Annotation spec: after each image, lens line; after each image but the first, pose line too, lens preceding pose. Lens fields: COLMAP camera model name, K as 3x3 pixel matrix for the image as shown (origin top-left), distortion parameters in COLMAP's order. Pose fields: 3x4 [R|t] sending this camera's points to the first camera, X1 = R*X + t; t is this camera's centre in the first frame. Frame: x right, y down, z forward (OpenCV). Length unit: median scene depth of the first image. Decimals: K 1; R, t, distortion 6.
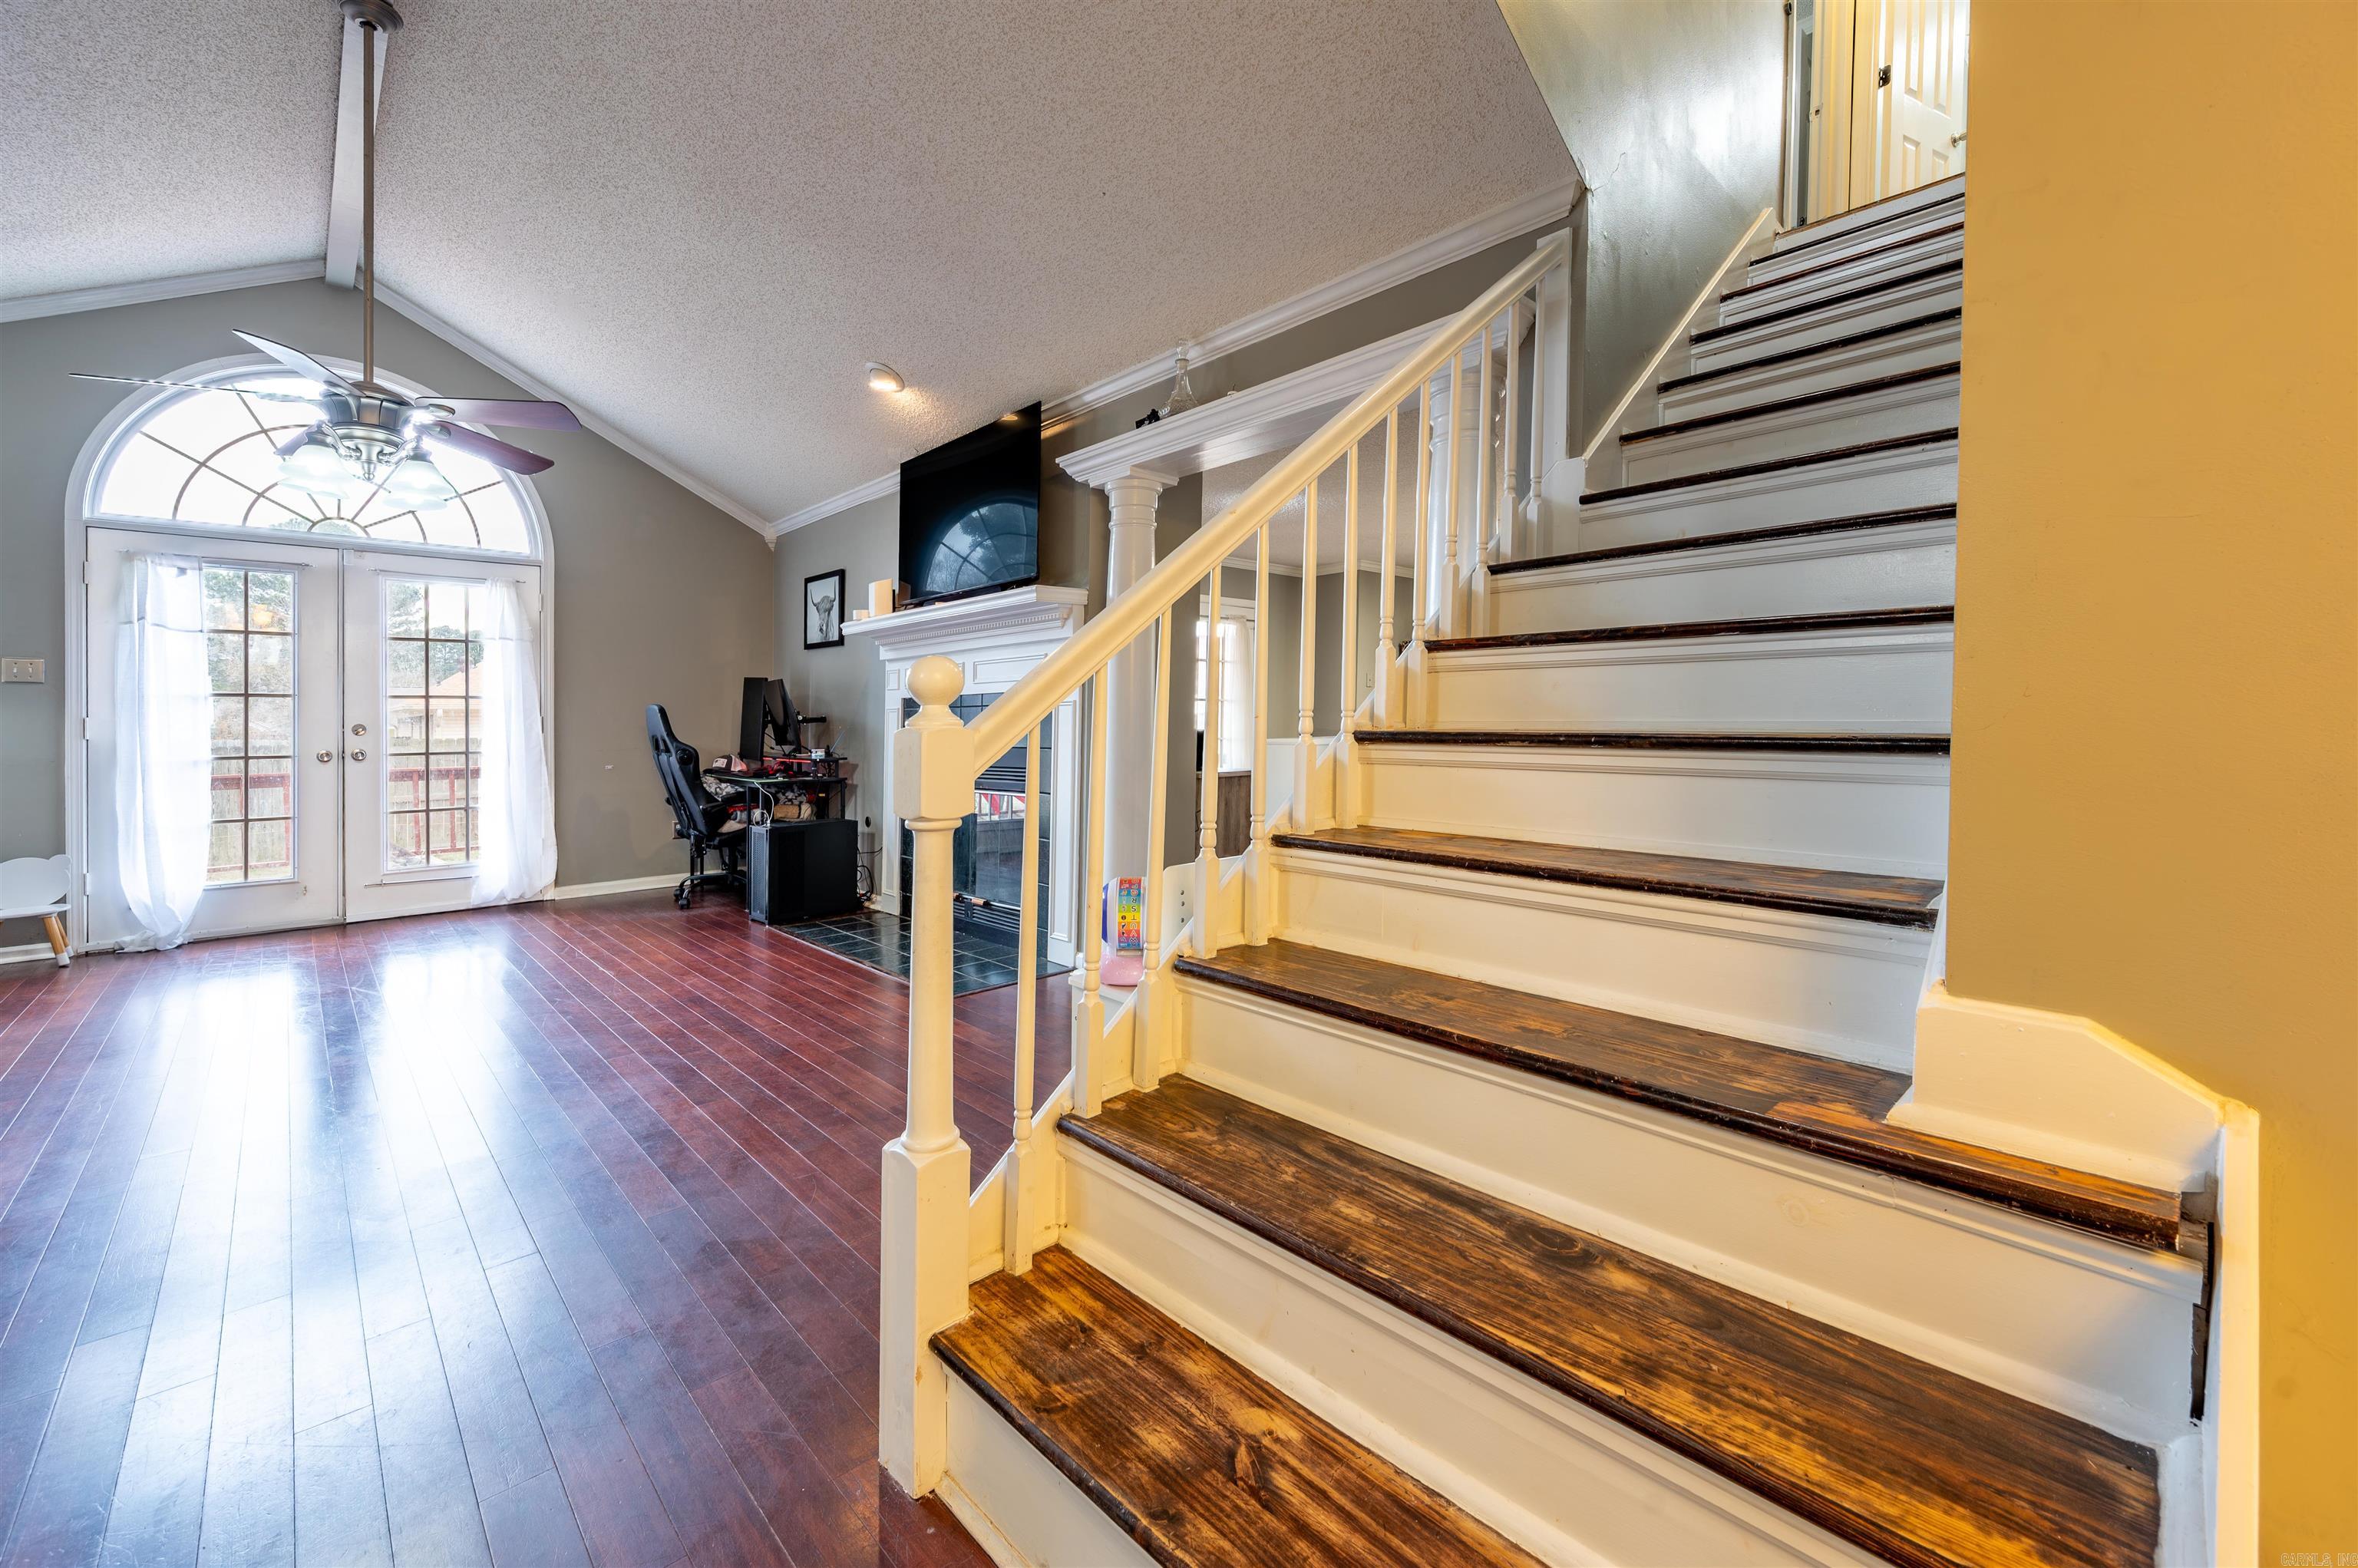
lens RADIAL K [[961.7, 0, 1171.0], [0, 961.7, 700.4], [0, 0, 1]] dist [0.001330, -0.001437]
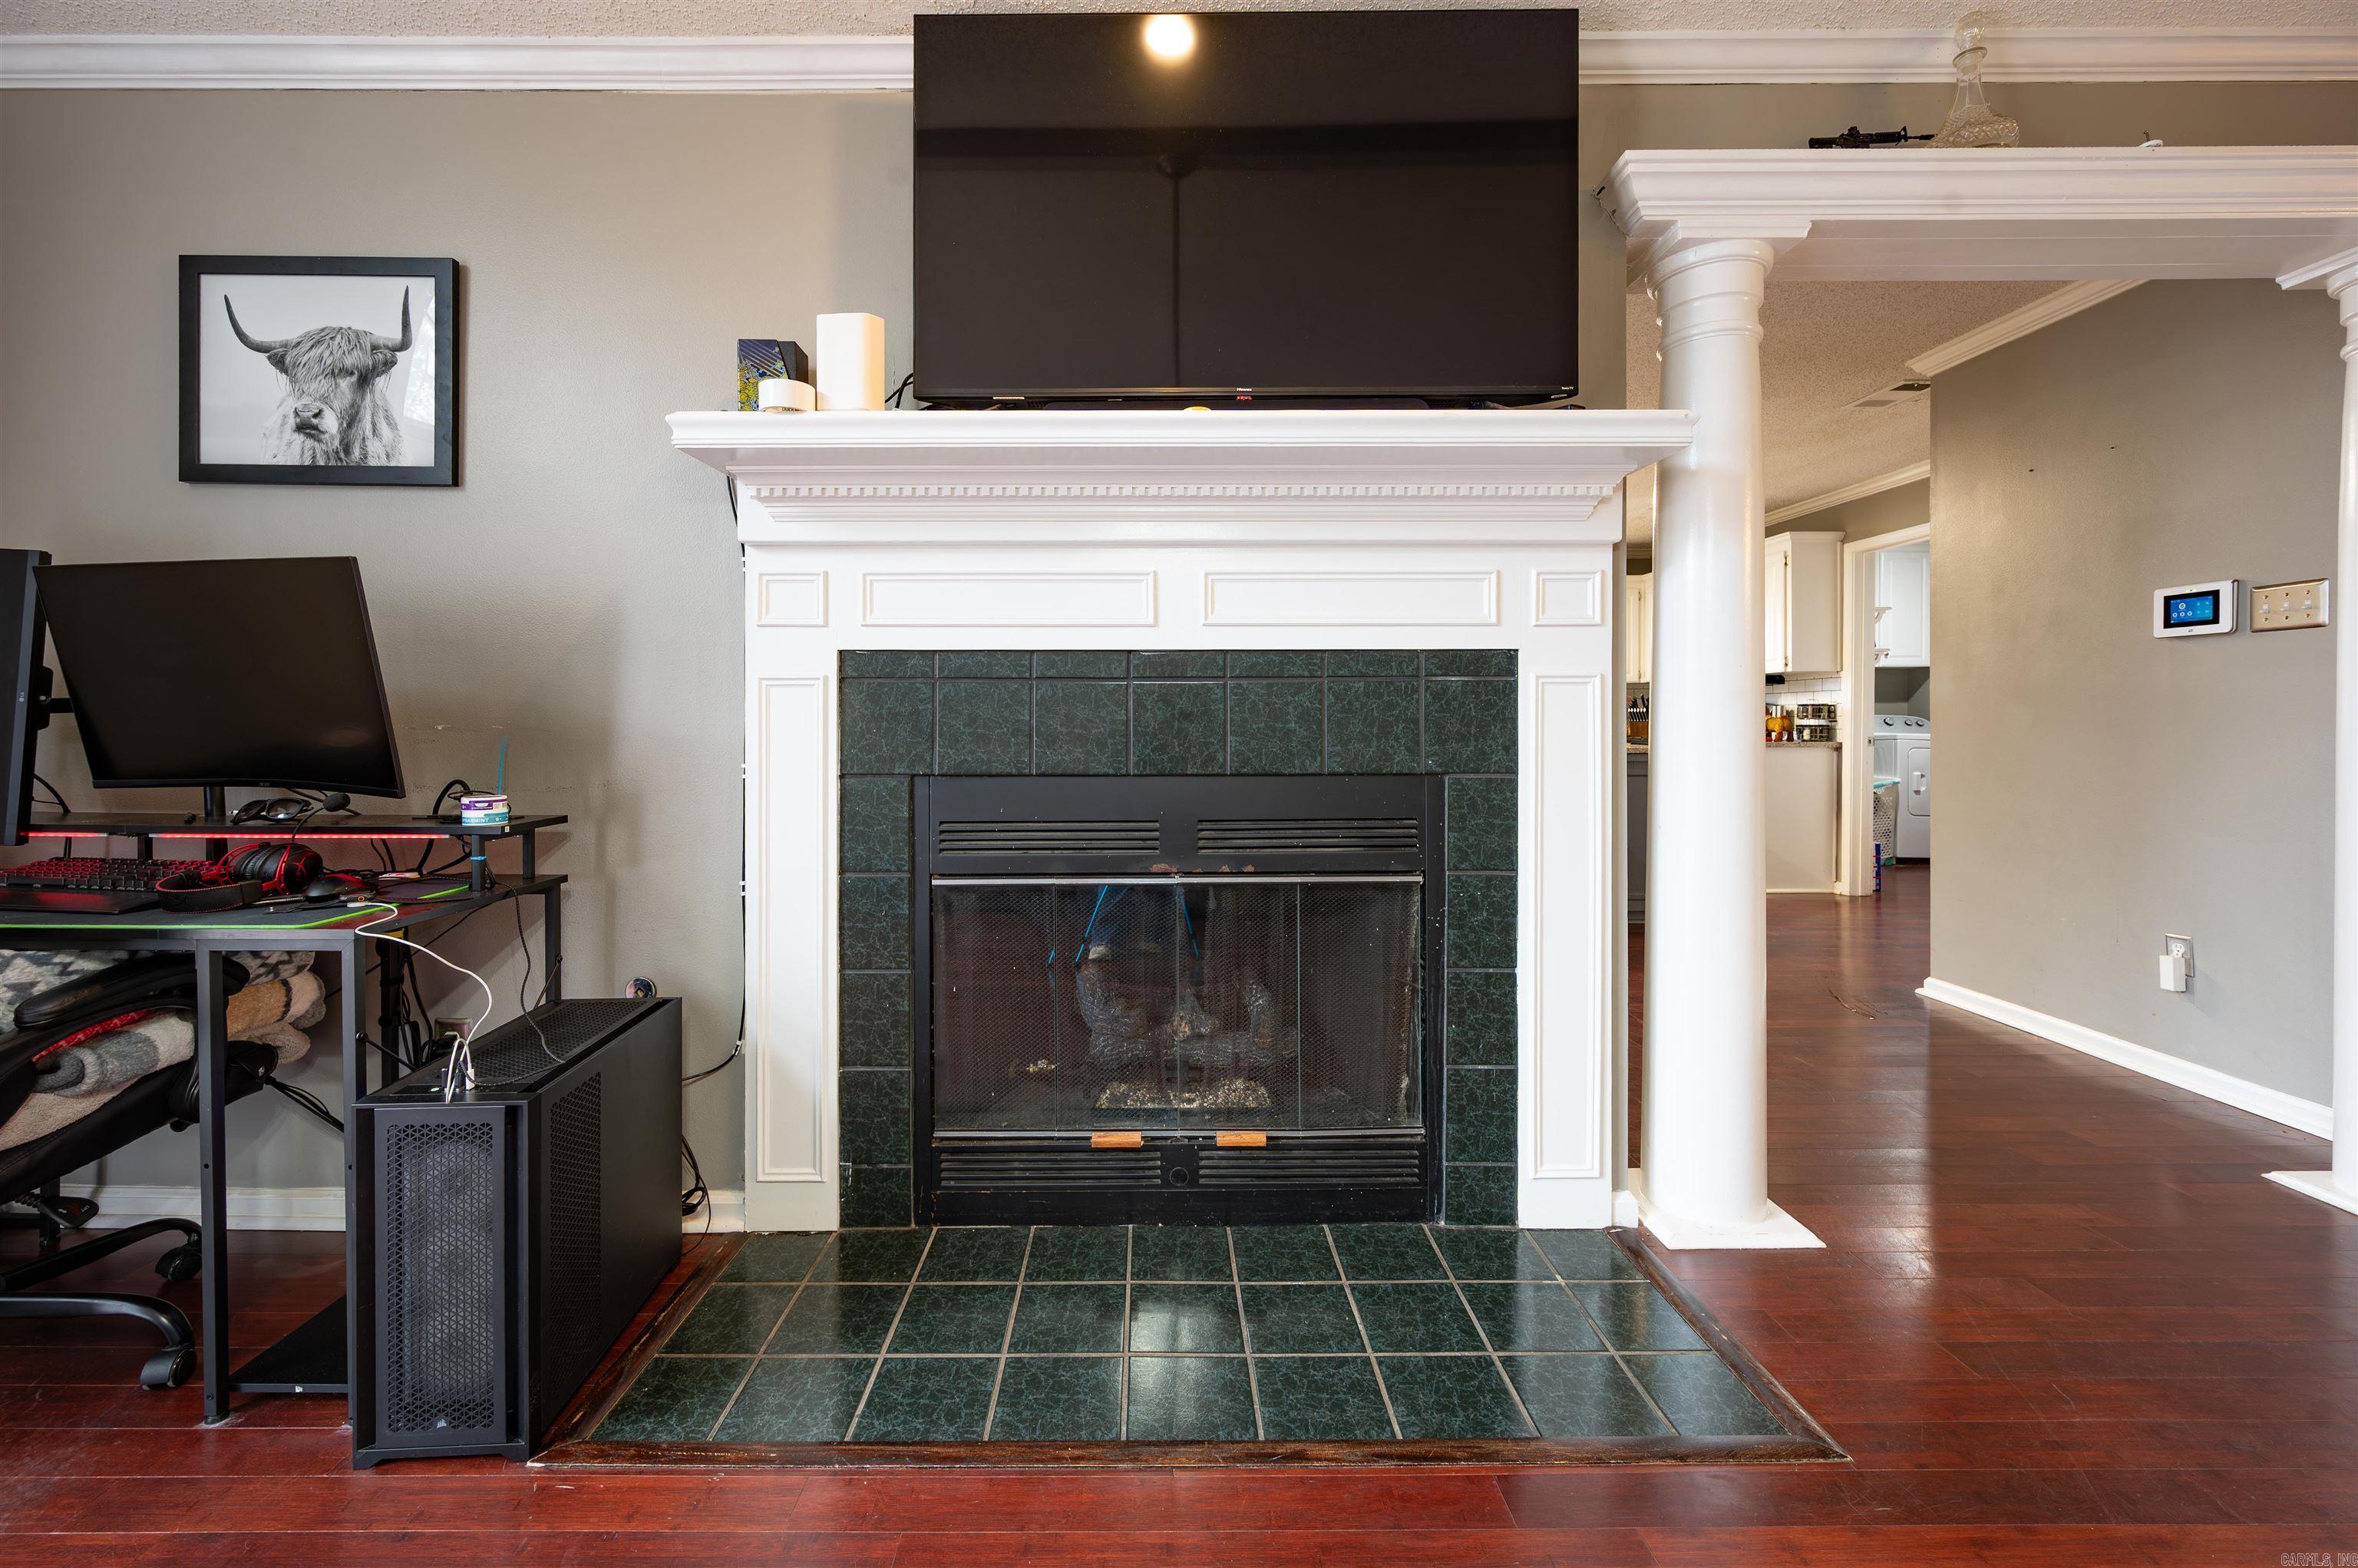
lens RADIAL K [[961.7, 0, 1127.2], [0, 961.7, 724.0], [0, 0, 1]] dist [0.001330, -0.001437]
pose [[0.677388, 0.006616, 0.735596, -0.495845], [-0.022663, 0.999673, 0.011878, 0.020018], [-0.735276, -0.024717, 0.677317, 0.683954]]
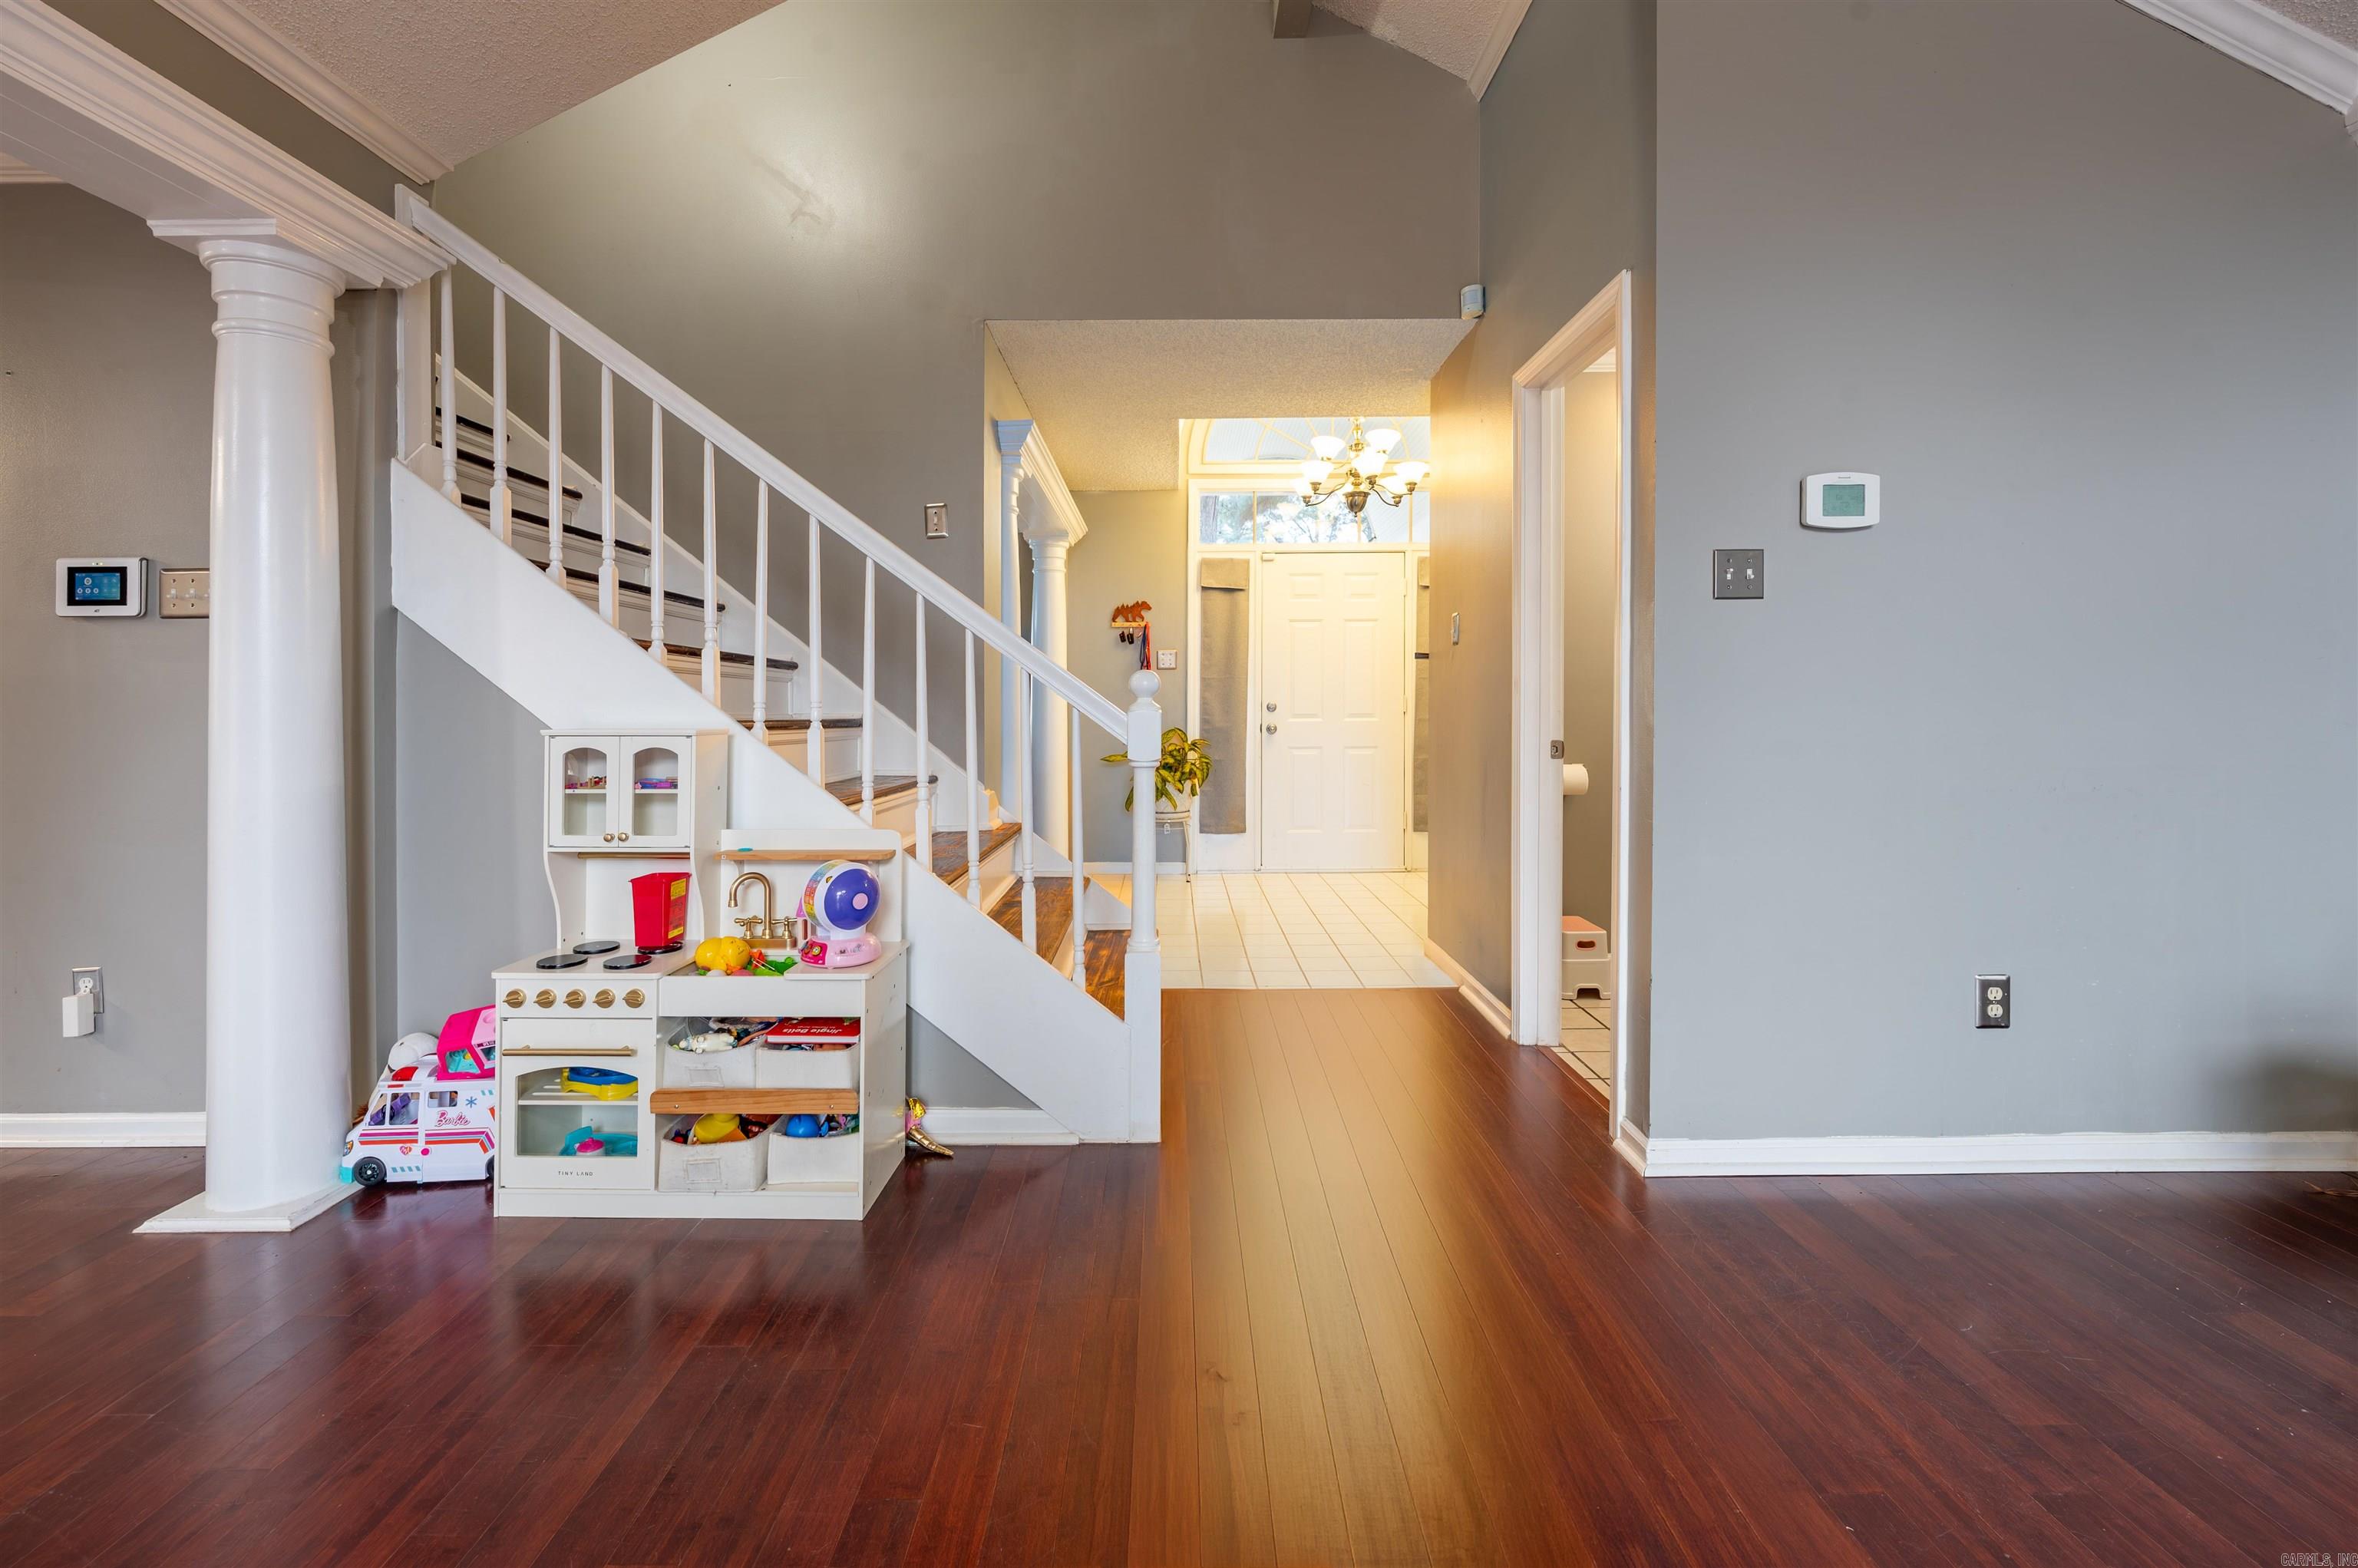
lens RADIAL K [[961.7, 0, 1174.3], [0, 961.7, 693.7], [0, 0, 1]] dist [0.001330, -0.001437]
pose [[-0.735756, 0.025678, 0.676760, -0.395207], [0.000228, 0.999290, -0.037668, 0.018254], [-0.677246, -0.027560, -0.735240, 0.604120]]
